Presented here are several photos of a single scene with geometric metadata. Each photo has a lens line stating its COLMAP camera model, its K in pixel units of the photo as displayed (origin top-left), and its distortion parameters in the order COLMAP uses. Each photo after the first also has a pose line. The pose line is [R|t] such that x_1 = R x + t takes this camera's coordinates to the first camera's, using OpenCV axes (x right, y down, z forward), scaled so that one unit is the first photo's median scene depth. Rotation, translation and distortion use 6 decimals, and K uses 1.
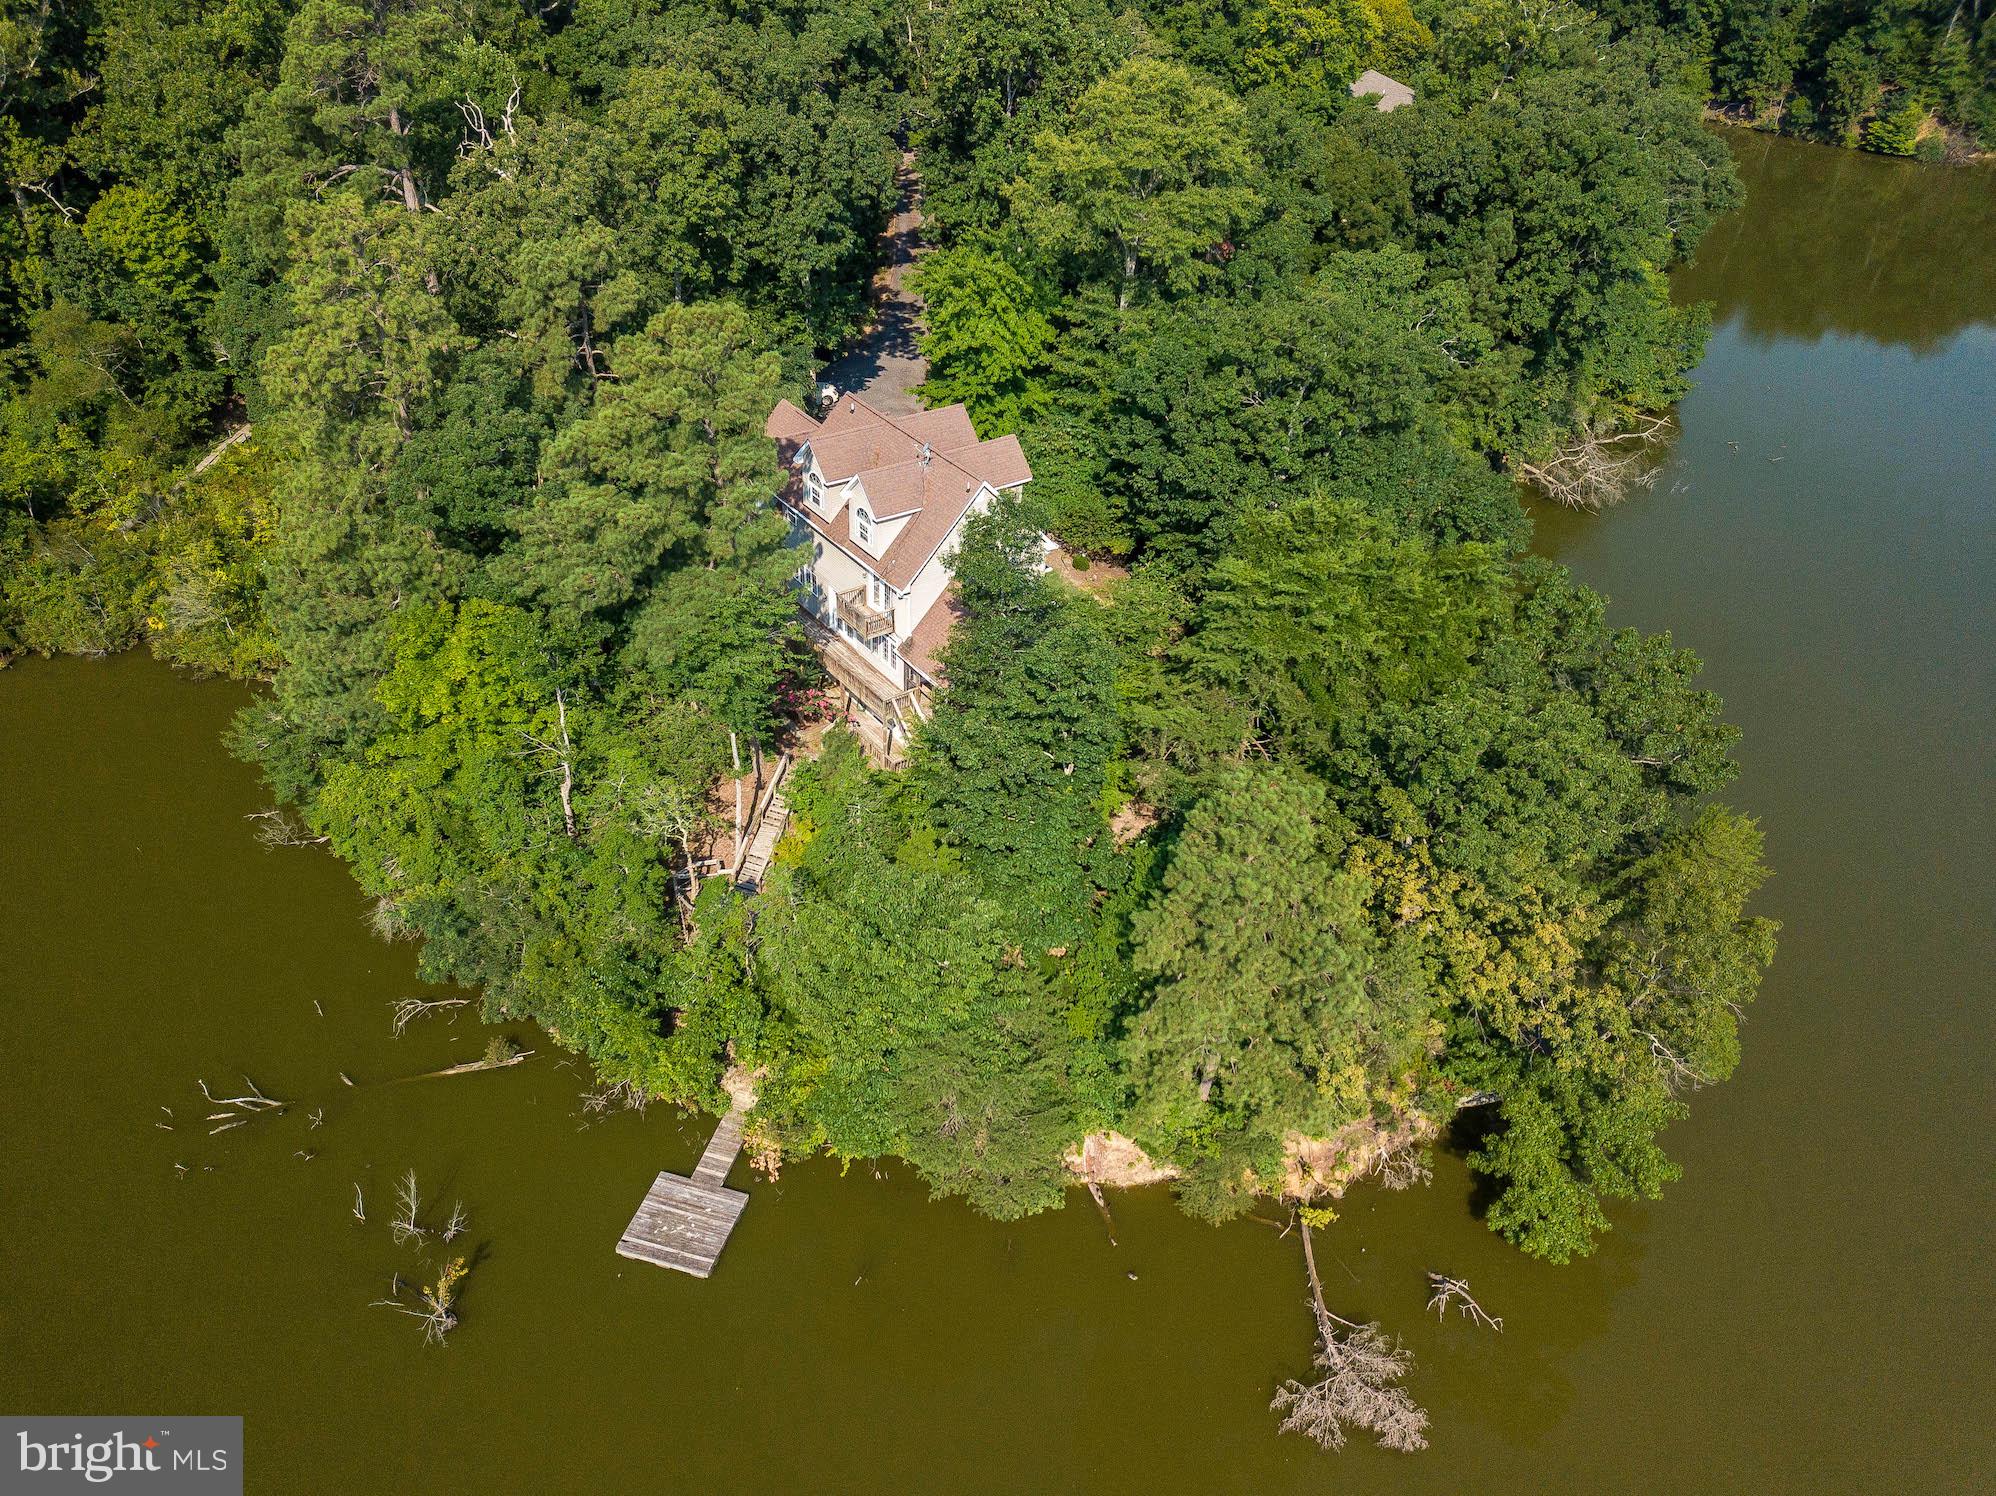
lens RADIAL K [[1496.7, 0, 986.2], [0, 1496.7, 744.0], [0, 0, 1]] dist [0.023226, 0.002785]
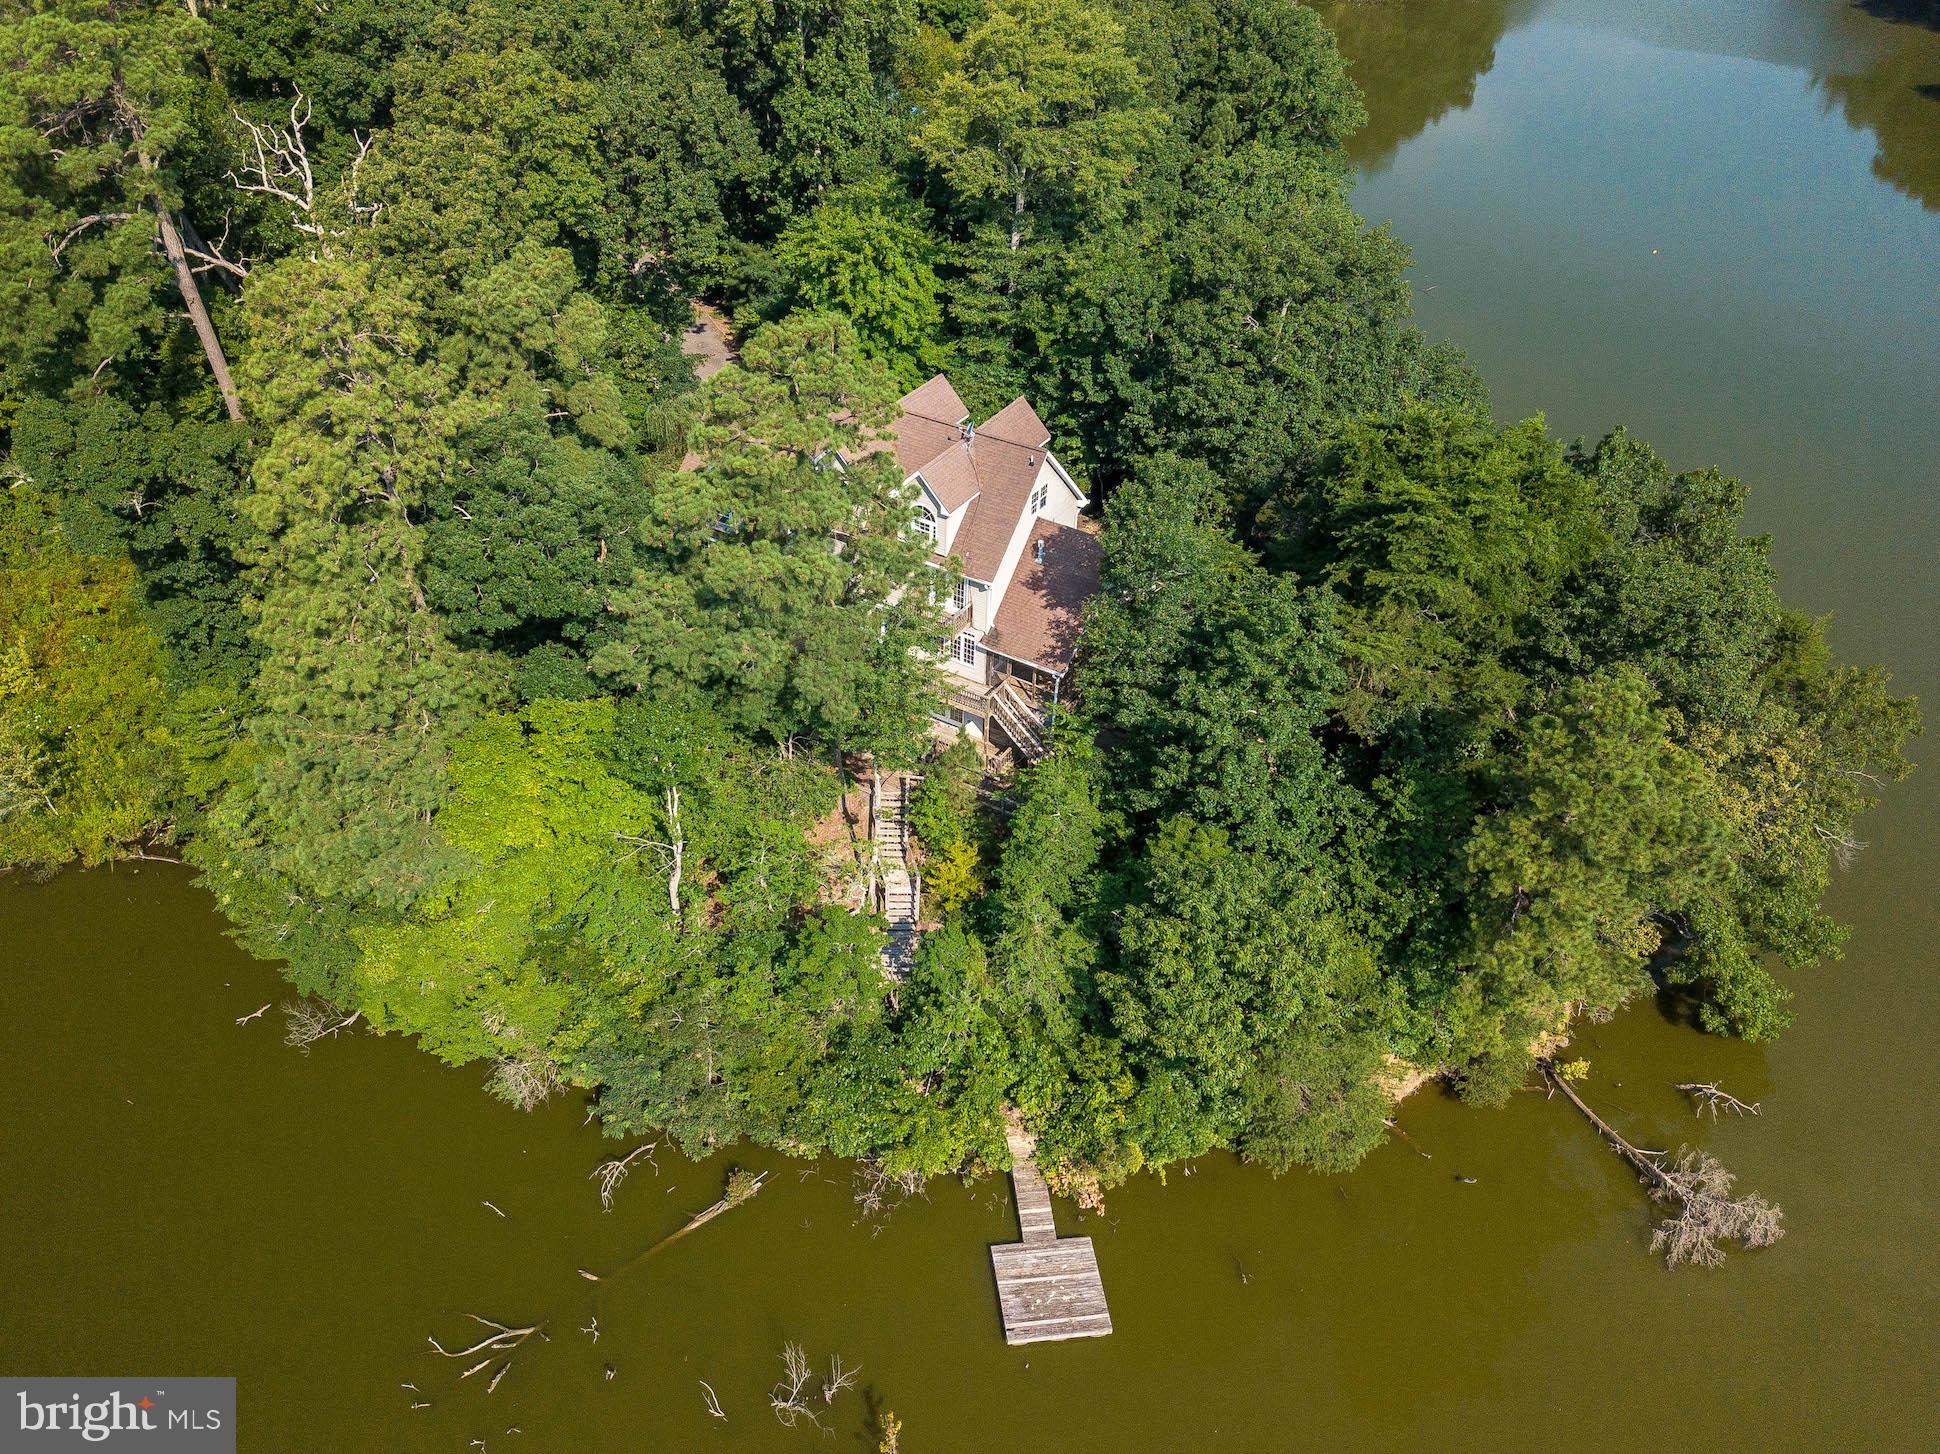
lens RADIAL K [[1478.6, 0, 906.3], [0, 1478.6, 726.4], [0, 0, 1]] dist [0.007471, 0.003143]
pose [[0.919994, -0.250068, 0.301790, -0.378781], [0.233105, 0.968128, 0.091595, -0.103470], [-0.315077, -0.013918, 0.948964, 0.118320]]
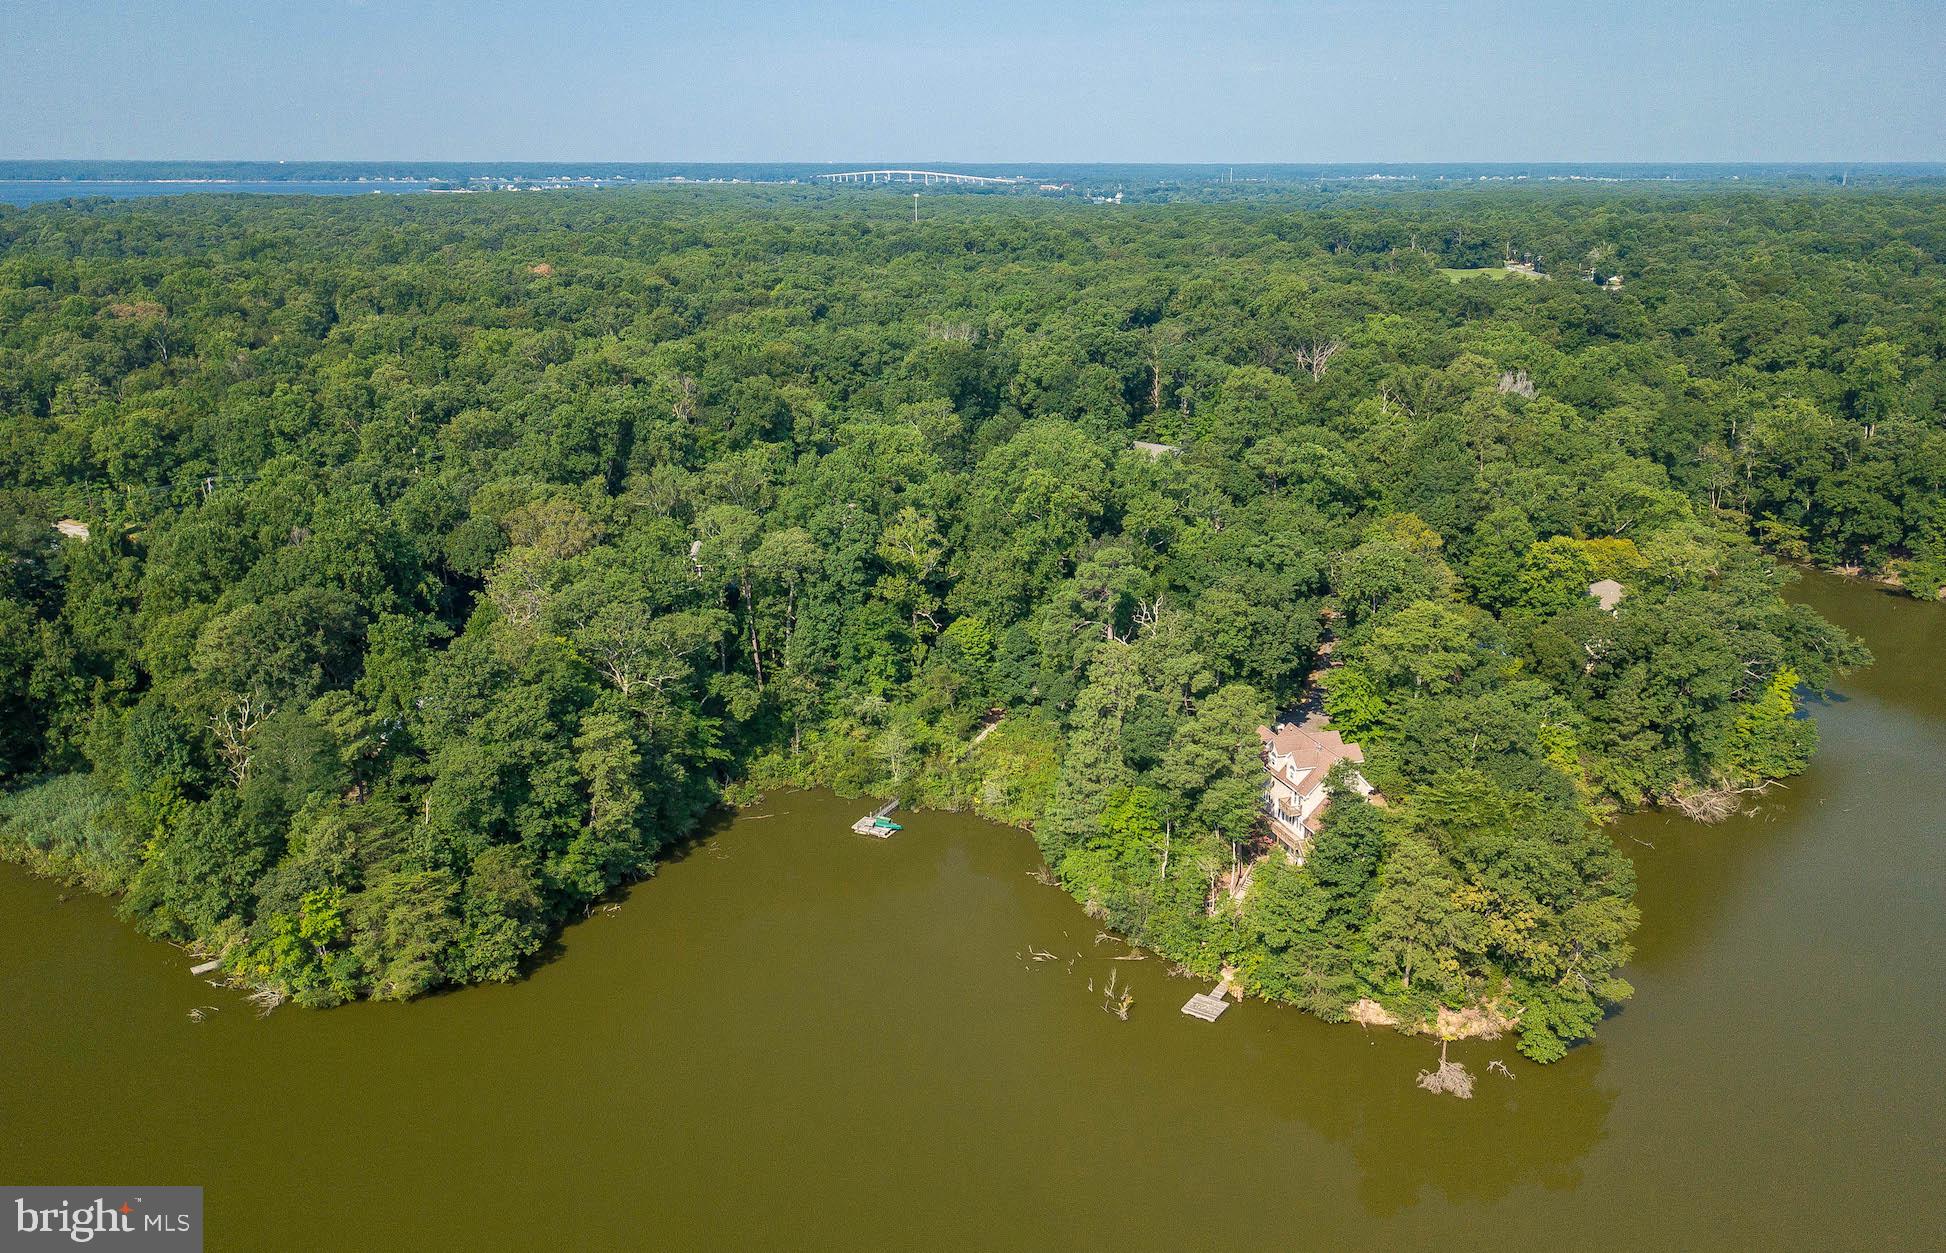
lens RADIAL K [[1517.8, 0, 890.7], [0, 1517.8, 569.0], [0, 0, 1]] dist [0.003376, -0.110441]
pose [[0.936452, 0.039357, -0.348582, 0.154793], [-0.157575, 0.934988, -0.317754, 0.430504], [0.313414, 0.352489, 0.881773, -1.513242]]
